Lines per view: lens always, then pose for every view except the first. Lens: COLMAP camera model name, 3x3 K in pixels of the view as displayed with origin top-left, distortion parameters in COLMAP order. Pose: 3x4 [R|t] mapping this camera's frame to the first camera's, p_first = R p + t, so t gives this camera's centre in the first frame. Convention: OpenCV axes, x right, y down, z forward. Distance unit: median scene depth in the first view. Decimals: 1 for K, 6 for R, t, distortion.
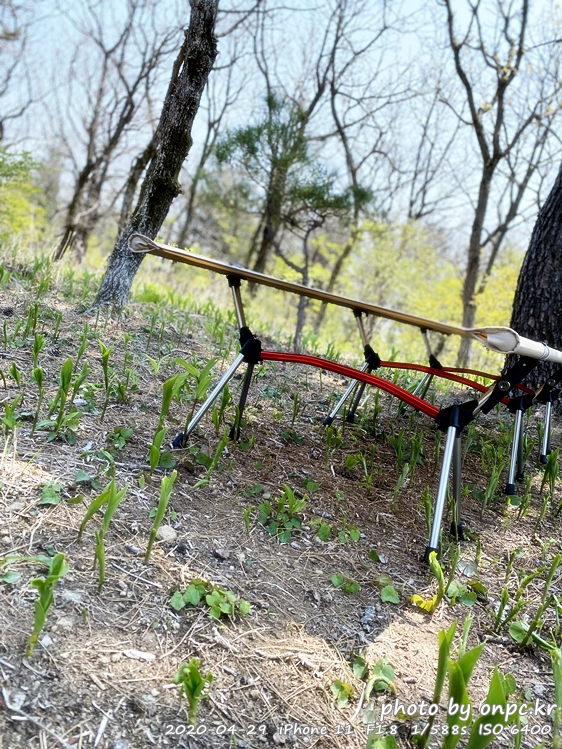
lens RADIAL K [[570.0, 0, 287.0], [0, 570.0, 373.3], [0, 0, 1]] dist [0.007921, 0.000918]
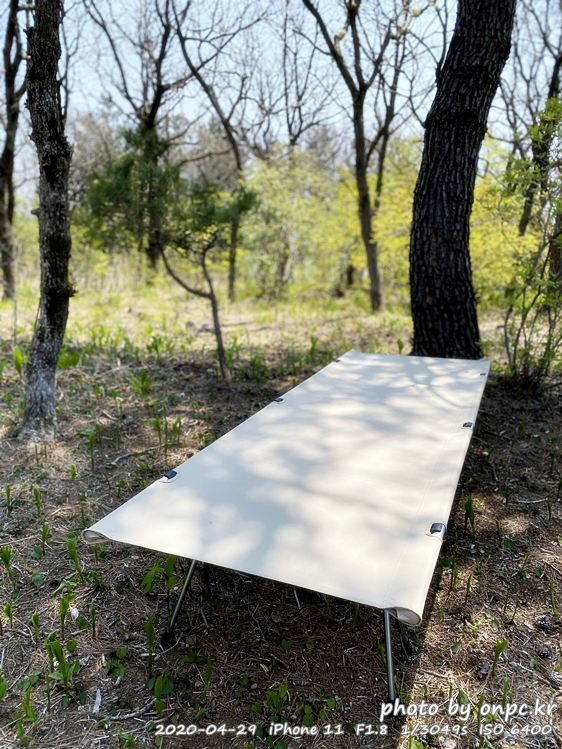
lens RADIAL K [[563.2, 0, 282.7], [0, 563.2, 389.0], [0, 0, 1]] dist [0.059542, -0.095126]
pose [[0.960899, -0.262130, 0.089221, 0.022399], [0.246255, 0.956319, 0.157519, -0.159501], [-0.126614, -0.129388, 0.983477, -0.035967]]
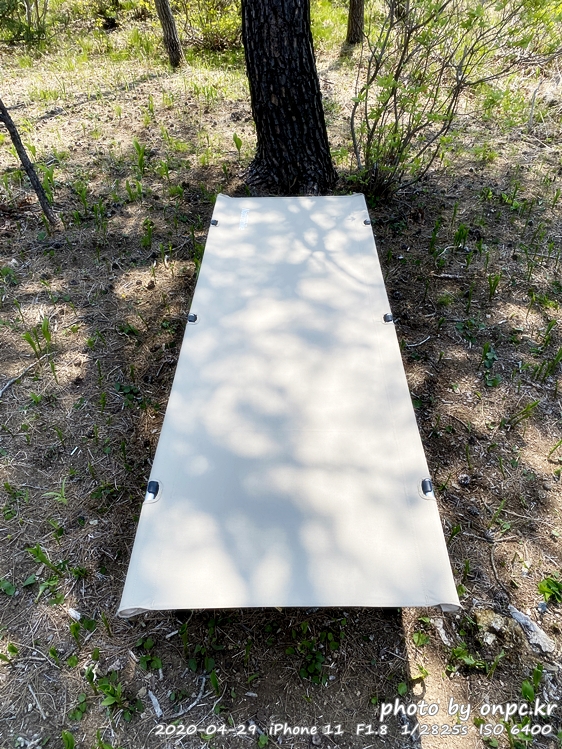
lens RADIAL K [[573.6, 0, 281.0], [0, 573.6, 374.5], [0, 0, 1]] dist [0.001375, 0.009006]
pose [[0.832460, -0.499016, 0.240818, -0.020514], [0.263241, 0.738627, 0.620591, -0.331163], [-0.487560, -0.453224, 0.746239, 0.072324]]
